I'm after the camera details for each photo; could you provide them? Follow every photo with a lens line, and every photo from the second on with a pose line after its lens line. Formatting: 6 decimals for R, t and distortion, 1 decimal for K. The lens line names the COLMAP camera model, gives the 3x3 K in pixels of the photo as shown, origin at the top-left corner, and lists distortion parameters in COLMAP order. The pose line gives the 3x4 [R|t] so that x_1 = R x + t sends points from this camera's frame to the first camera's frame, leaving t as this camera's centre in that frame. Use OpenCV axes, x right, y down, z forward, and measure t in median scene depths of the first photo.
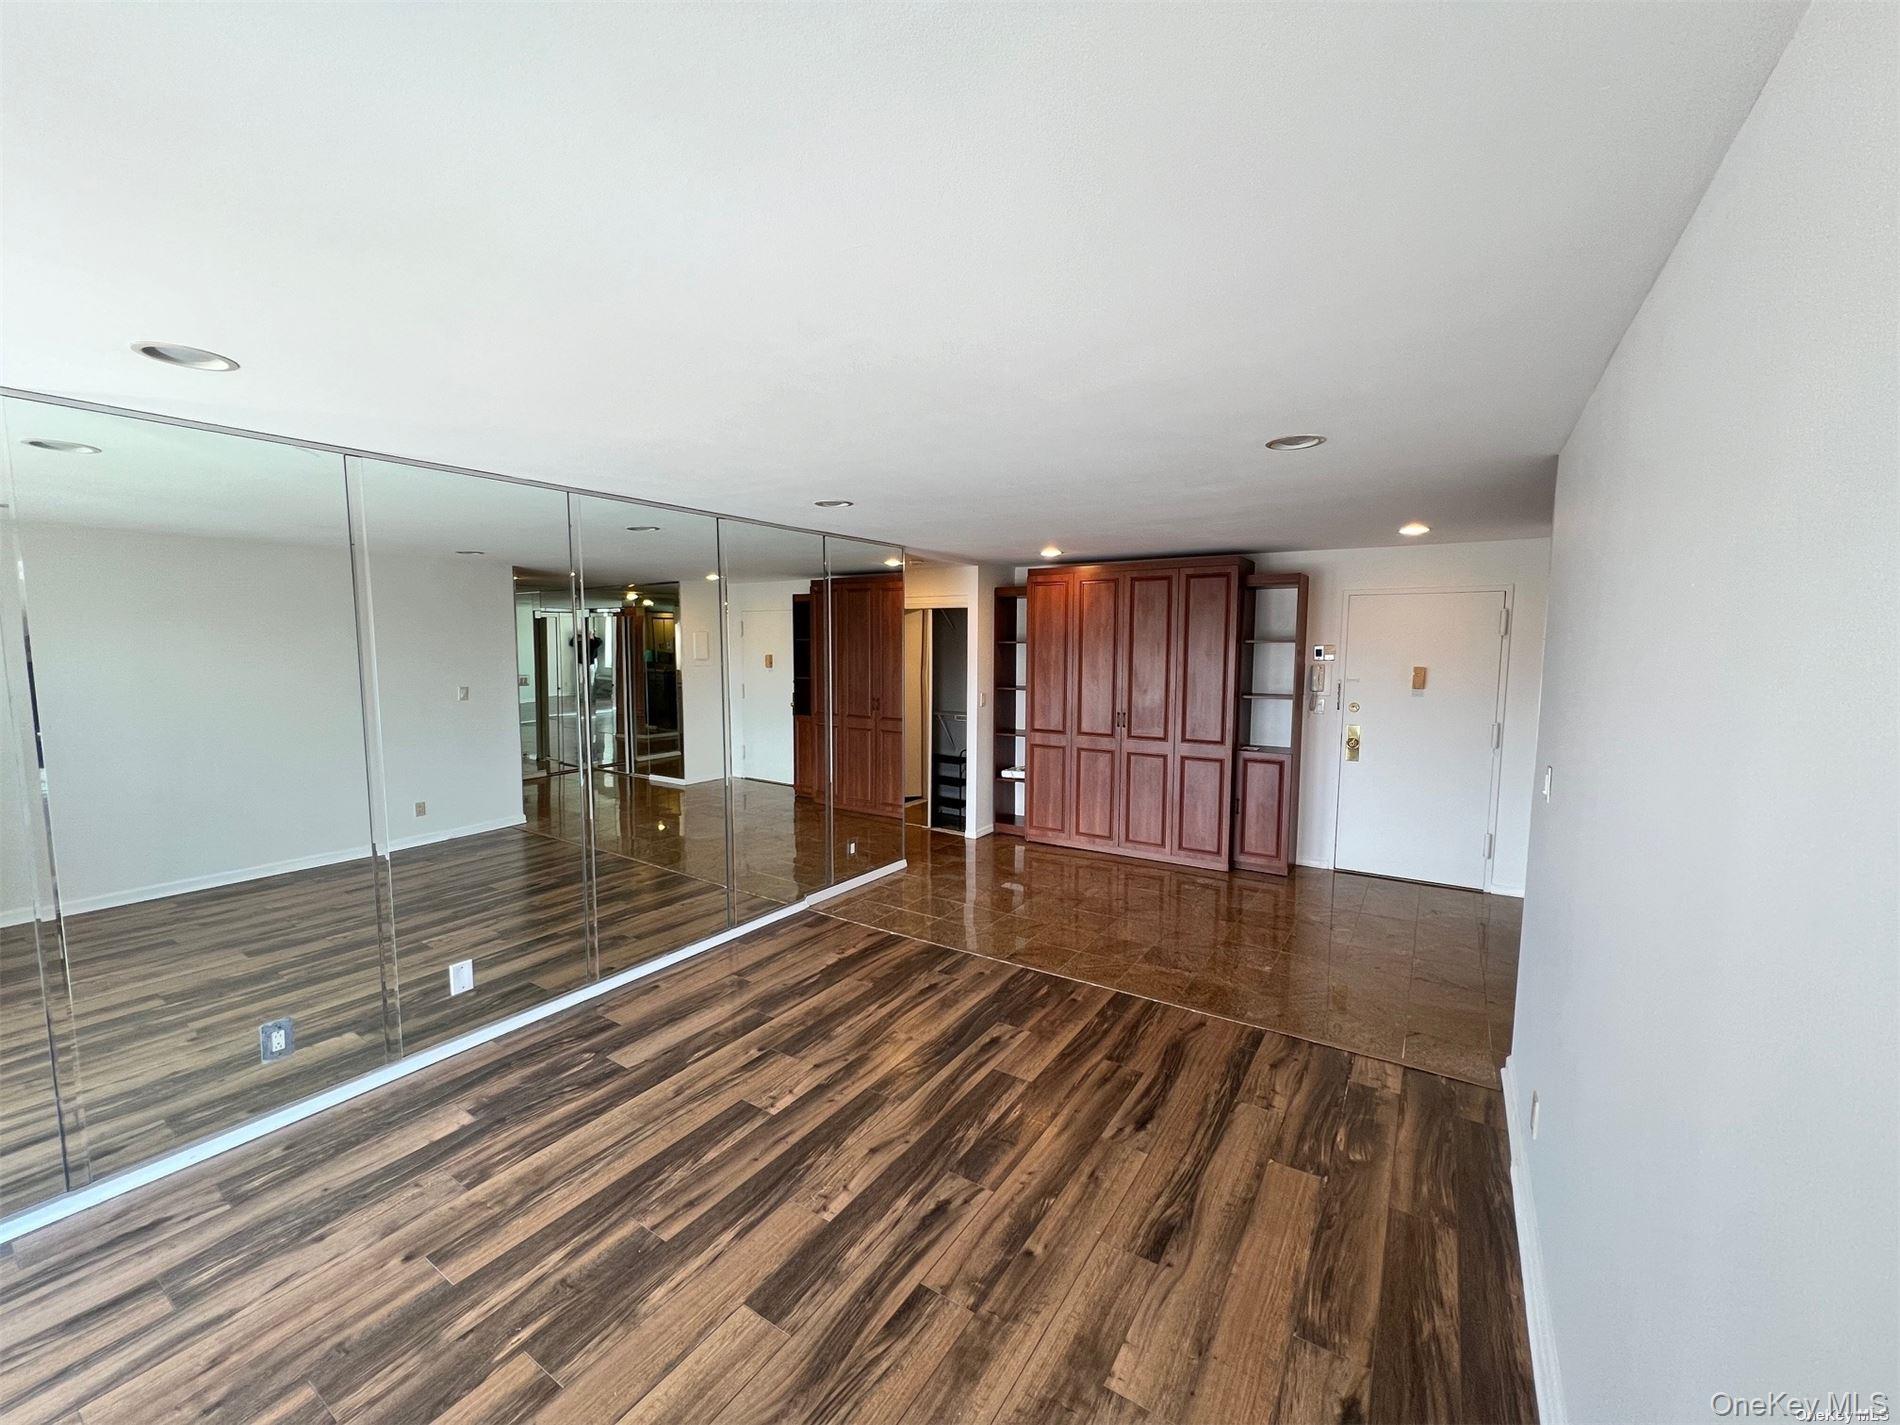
lens RADIAL K [[759.8, 0, 950.0], [0, 759.8, 712.5], [0, 0, 1]] dist [-0.001460, 0.000144]
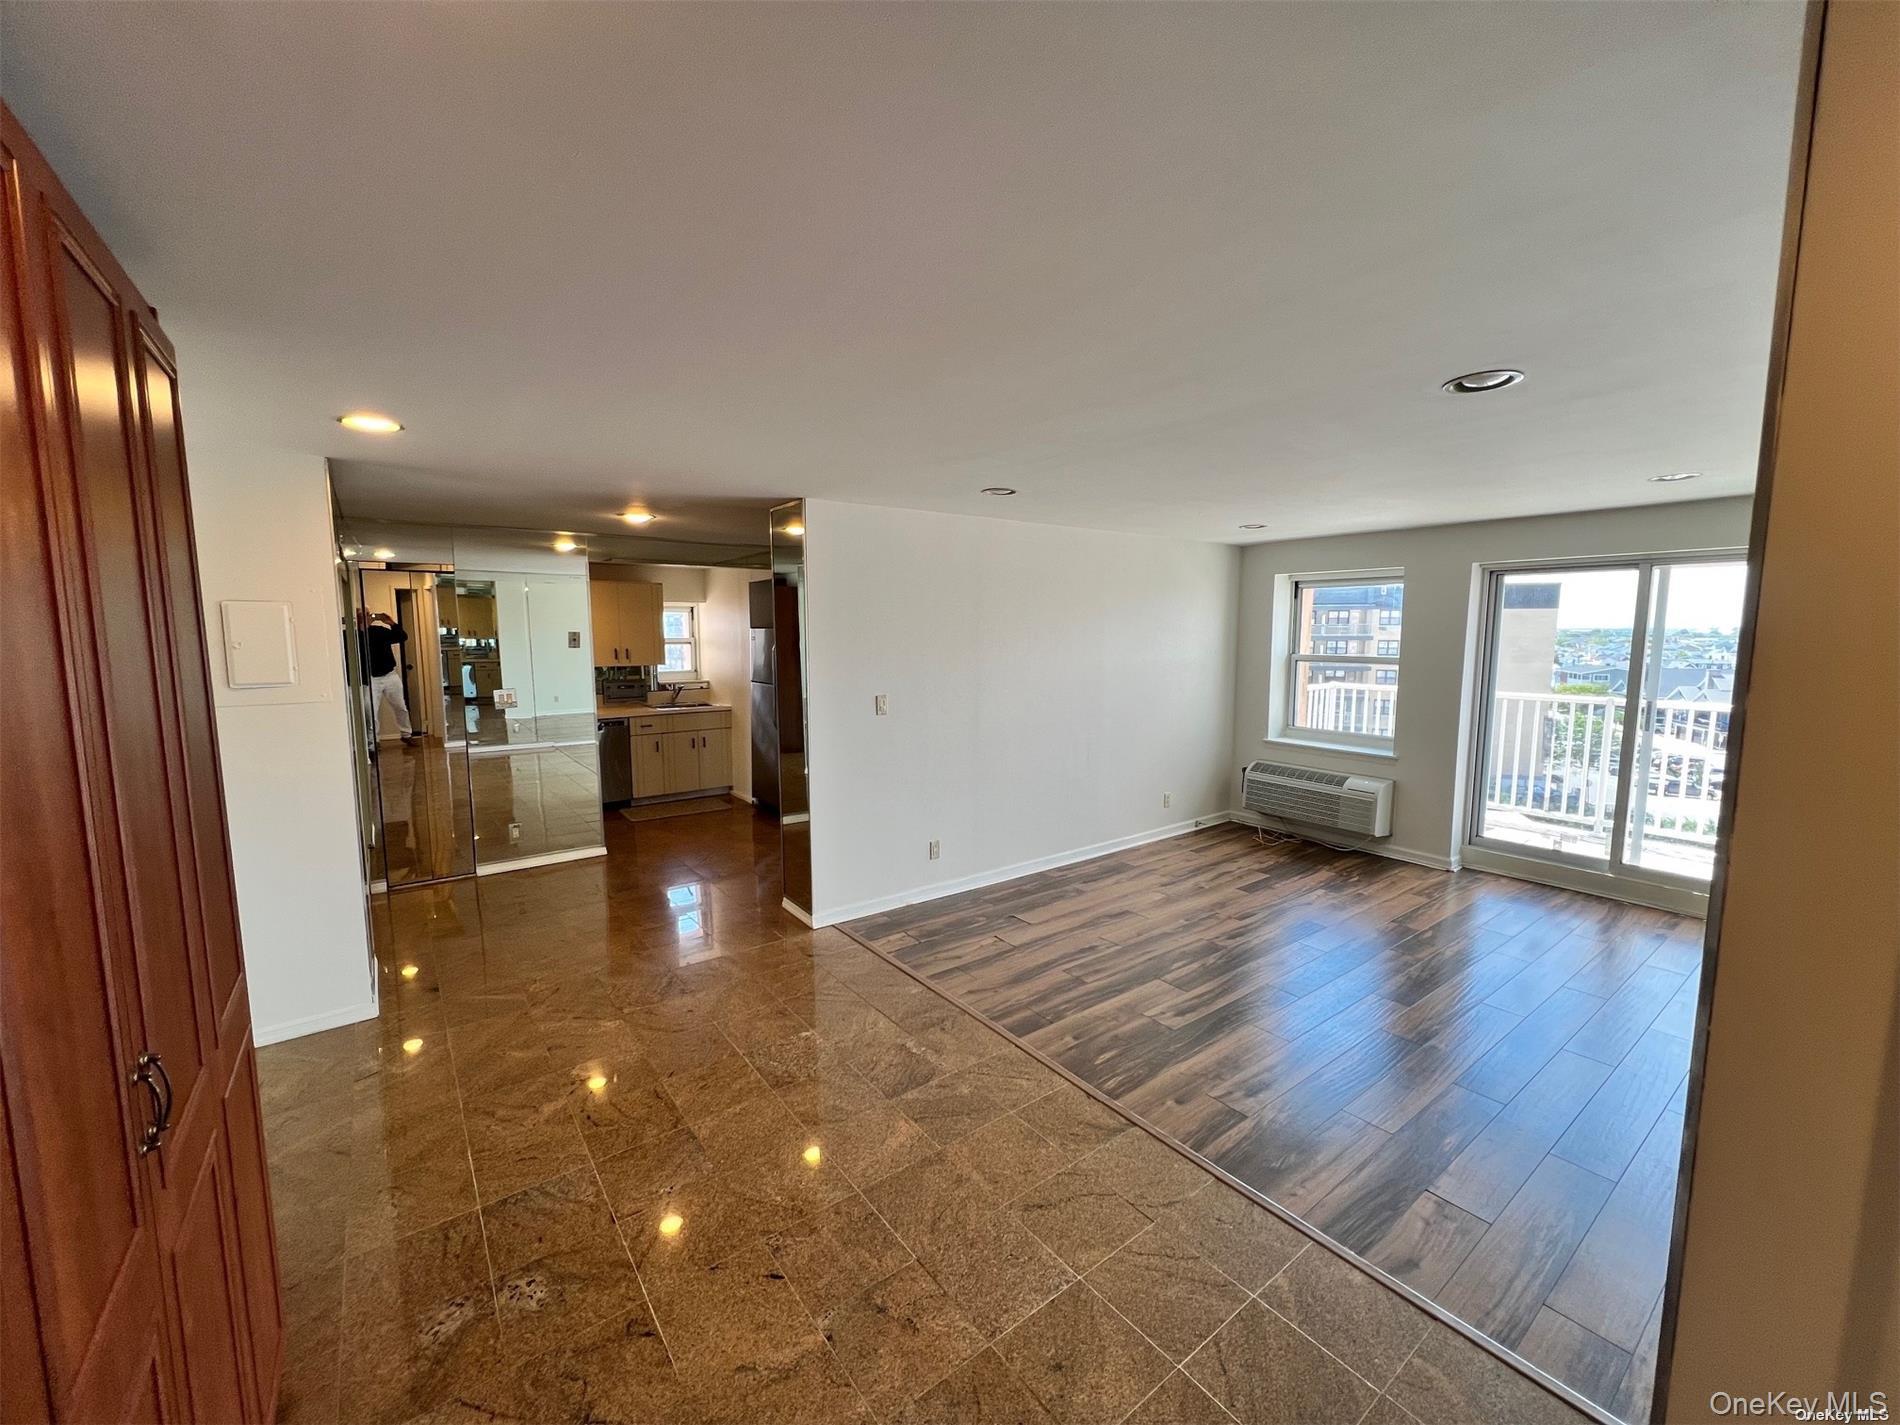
lens RADIAL K [[759.8, 0, 950.0], [0, 759.8, 712.5], [0, 0, 1]] dist [-0.001460, 0.000144]
pose [[-0.939866, -0.038085, 0.339413, 0.019564], [0.032098, 0.979516, 0.198791, -0.189800], [-0.340031, 0.197731, -0.919392, 2.047998]]
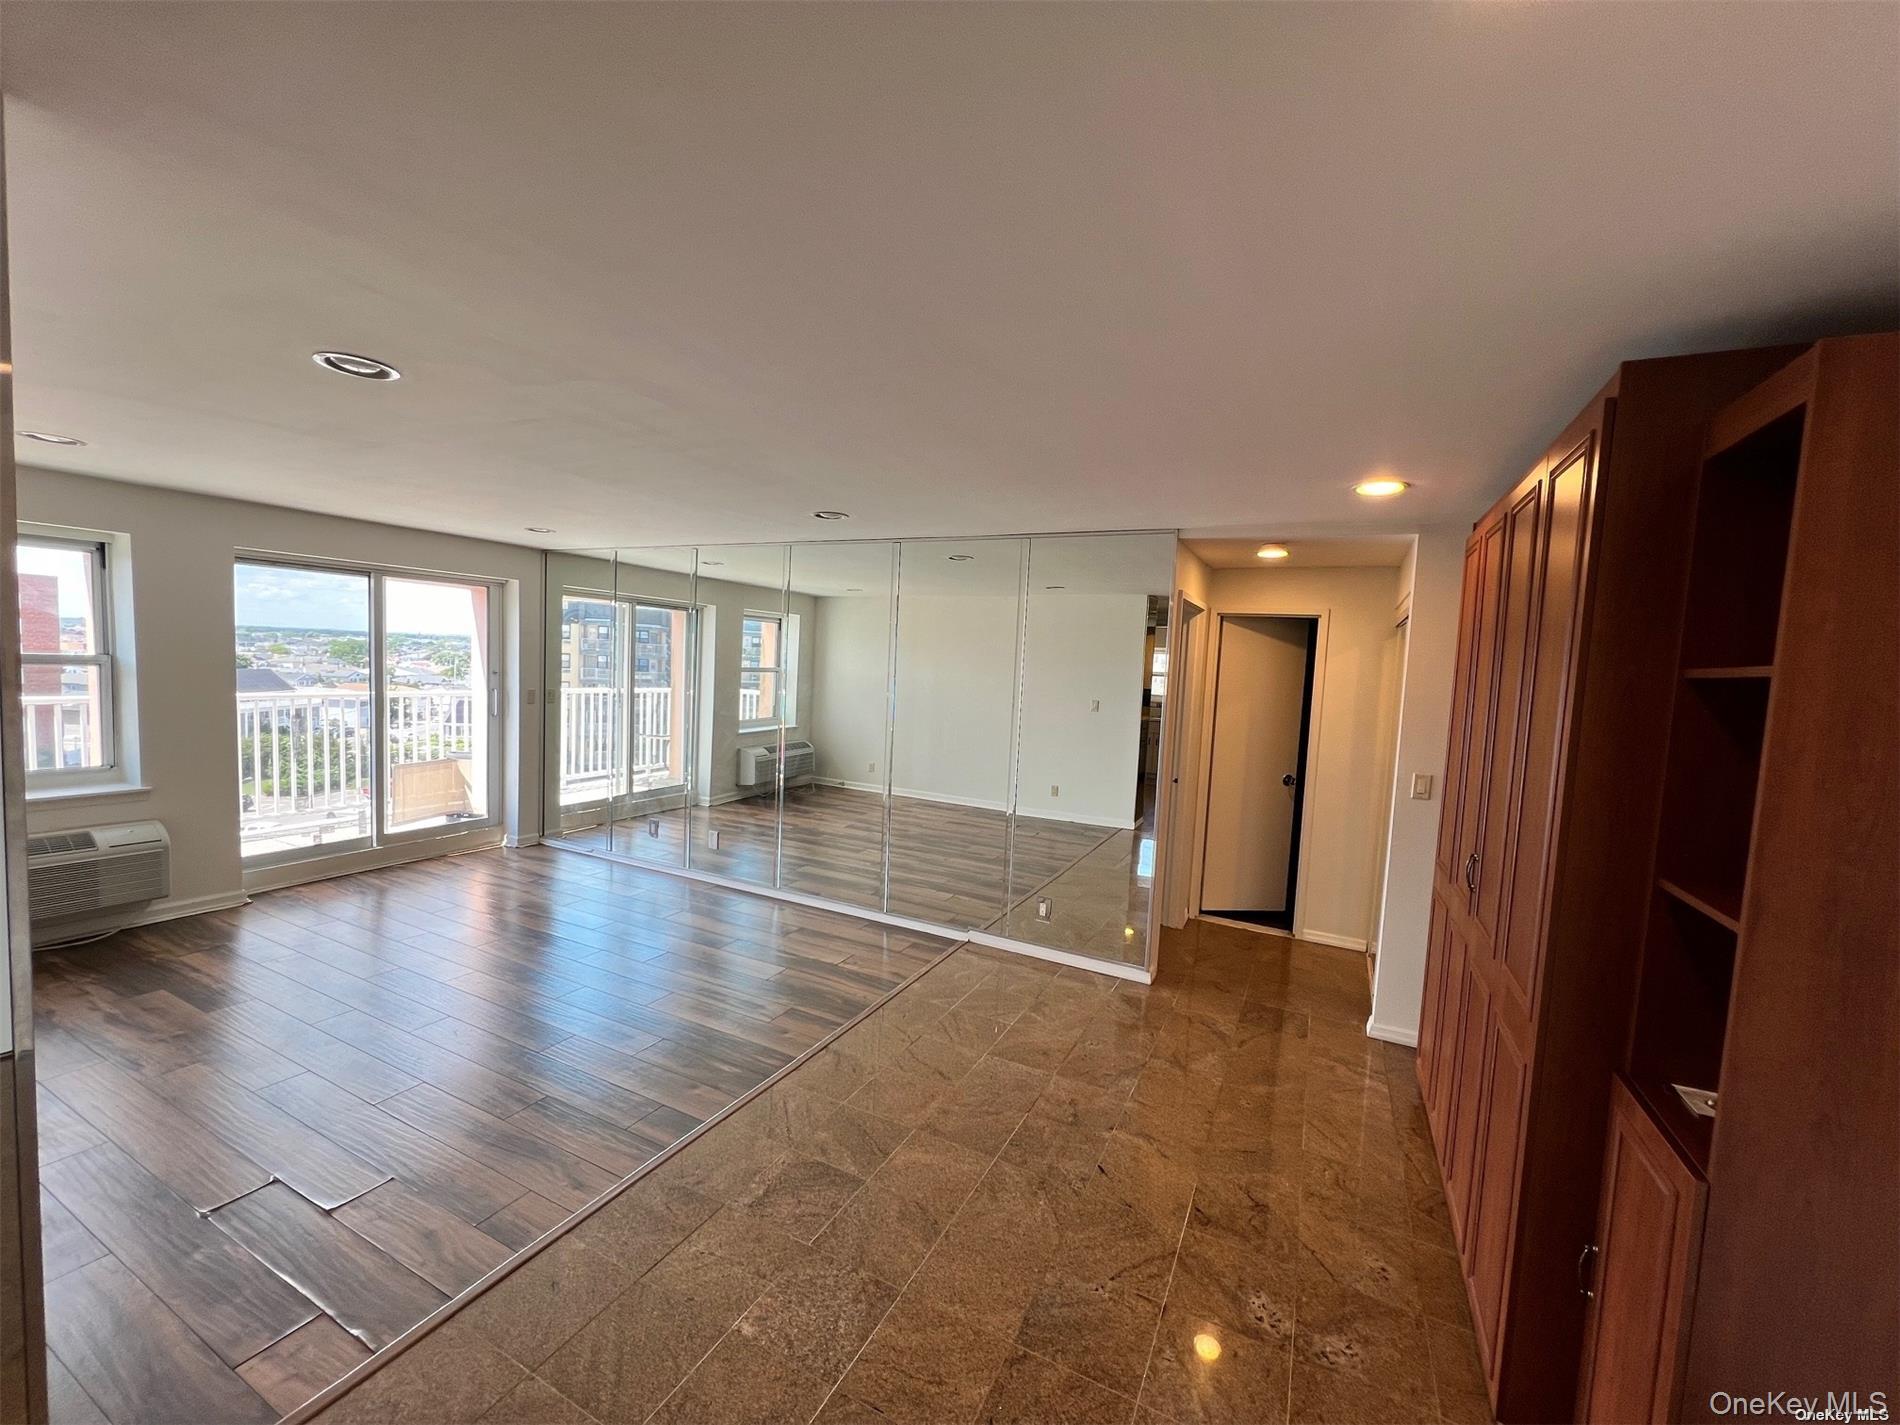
lens RADIAL K [[759.8, 0, 950.0], [0, 759.8, 712.5], [0, 0, 1]] dist [-0.001460, 0.000144]
pose [[0.111218, 0.074000, -0.991037, 1.099775], [-0.141182, 0.988286, 0.057950, -0.108756], [0.983717, 0.133471, 0.120362, 1.286032]]
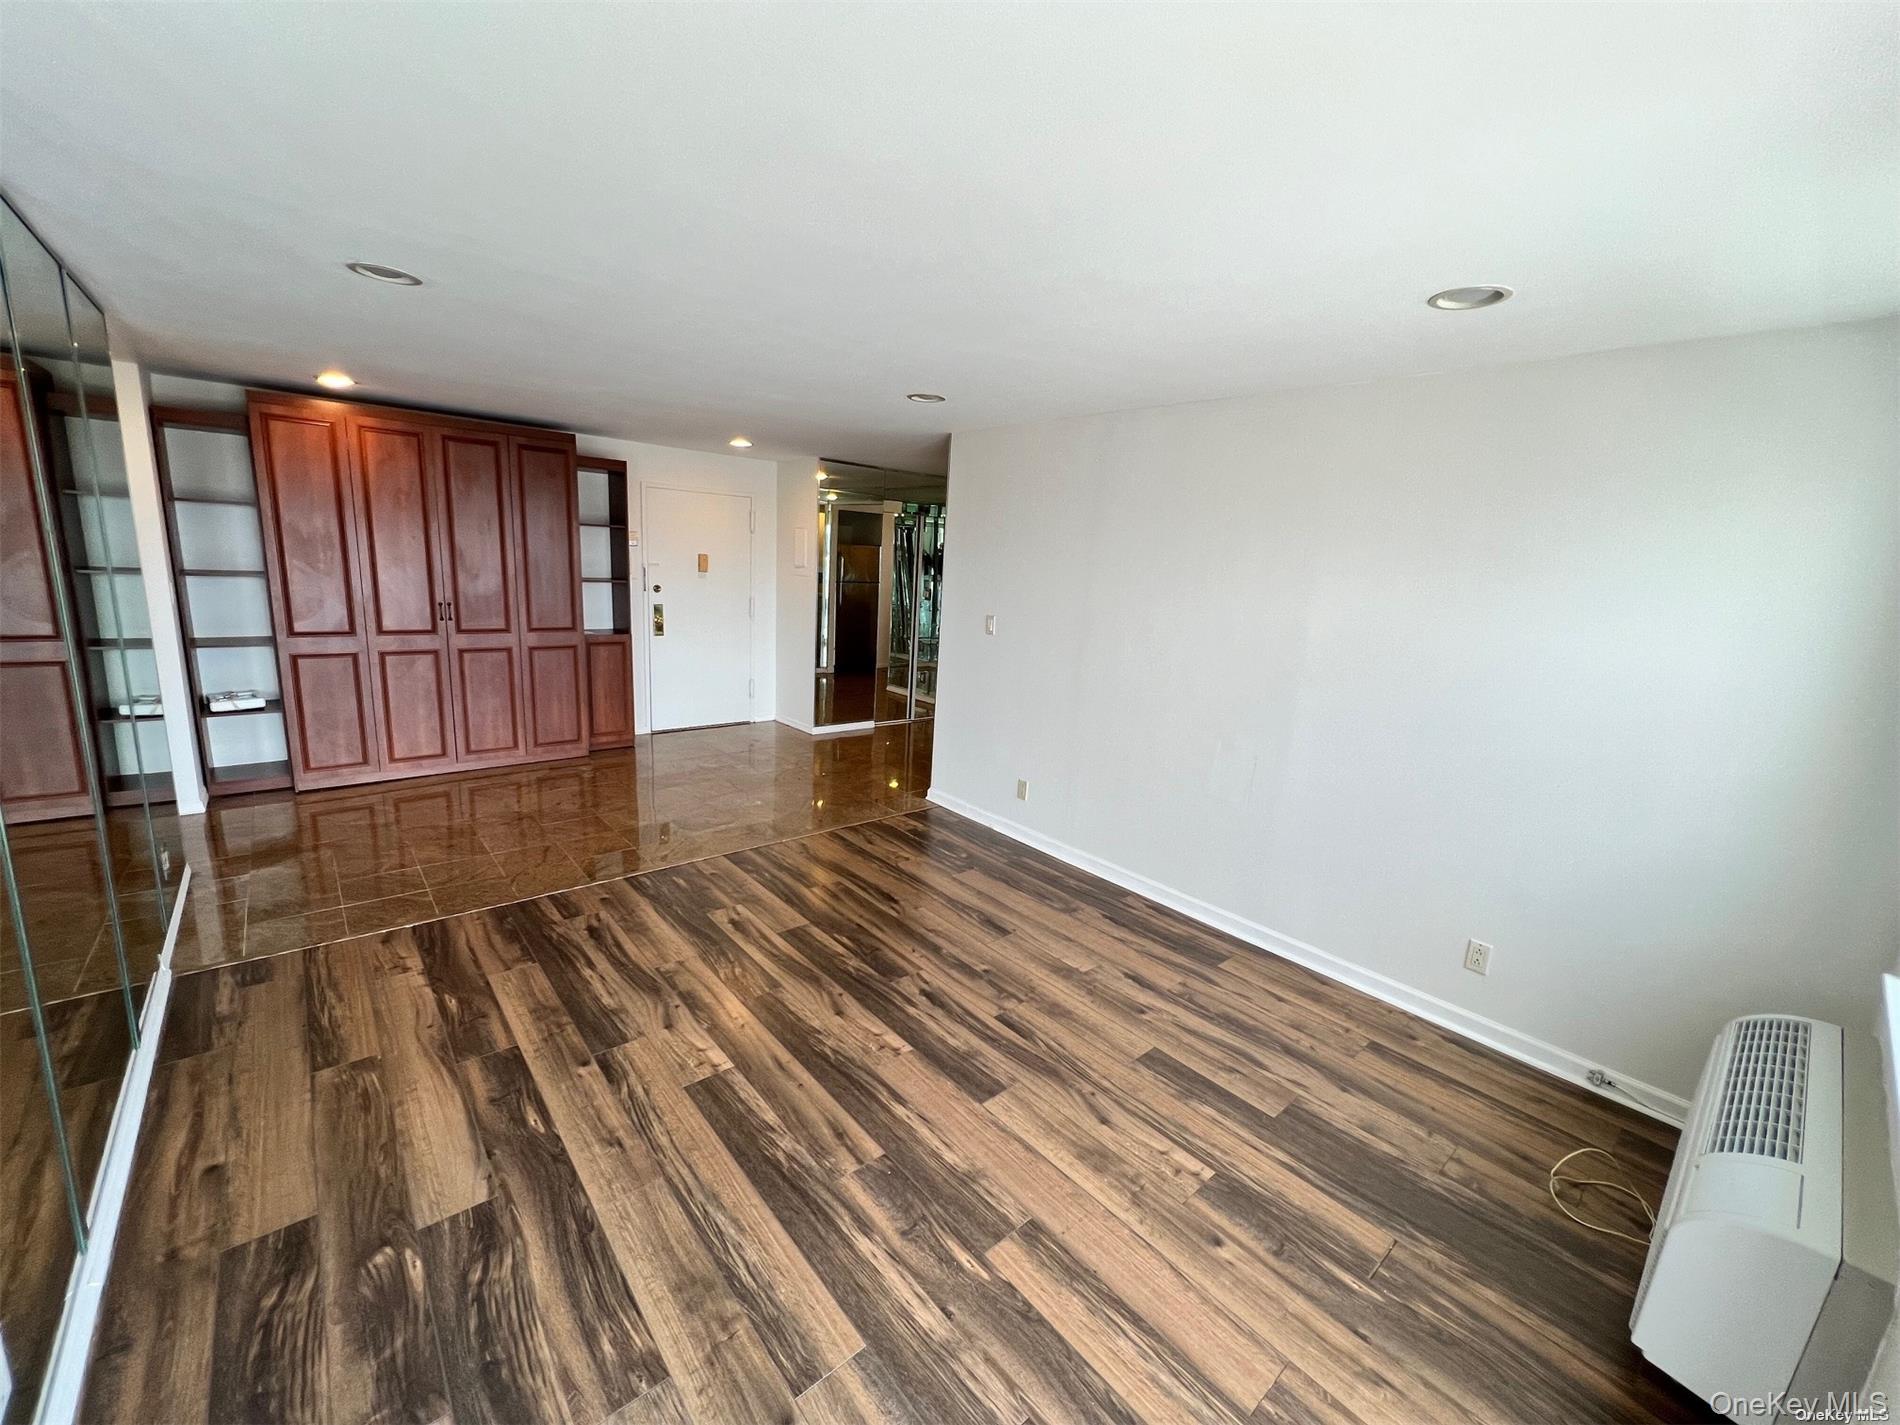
lens RADIAL K [[759.8, 0, 950.0], [0, 759.8, 712.5], [0, 0, 1]] dist [-0.001460, 0.000144]
pose [[0.274428, -0.179354, 0.944734, -0.813979], [0.030855, 0.983589, 0.177768, -0.023704], [-0.961113, -0.019635, 0.275458, 0.457165]]
